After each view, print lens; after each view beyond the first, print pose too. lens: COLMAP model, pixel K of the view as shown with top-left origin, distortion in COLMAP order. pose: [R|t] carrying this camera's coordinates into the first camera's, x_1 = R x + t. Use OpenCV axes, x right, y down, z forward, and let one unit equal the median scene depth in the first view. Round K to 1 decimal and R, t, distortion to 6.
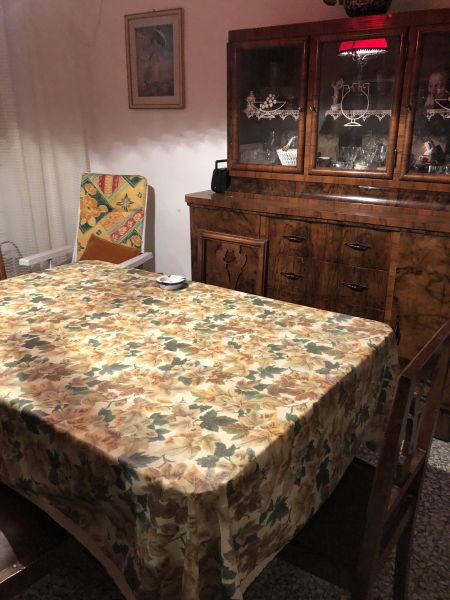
lens RADIAL K [[499.8, 0, 225.2], [0, 499.8, 299.9], [0, 0, 1]] dist [0.028915, -0.014904]
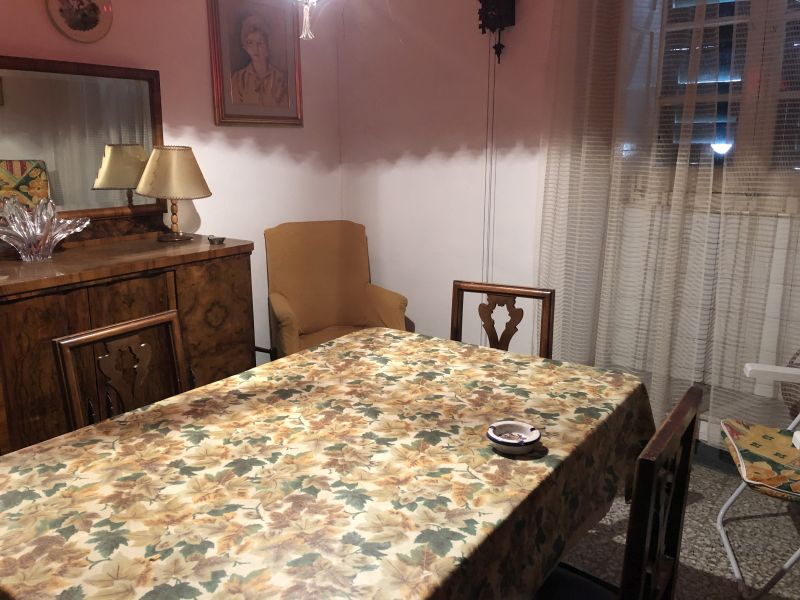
lens RADIAL K [[666.4, 0, 400.3], [0, 666.4, 299.4], [0, 0, 1]] dist [0.028915, -0.014904]
pose [[-0.002824, 0.214432, -0.976735, 0.732945], [-0.313918, 0.927174, 0.204459, -0.368115], [0.949446, 0.307192, 0.064696, 1.033089]]
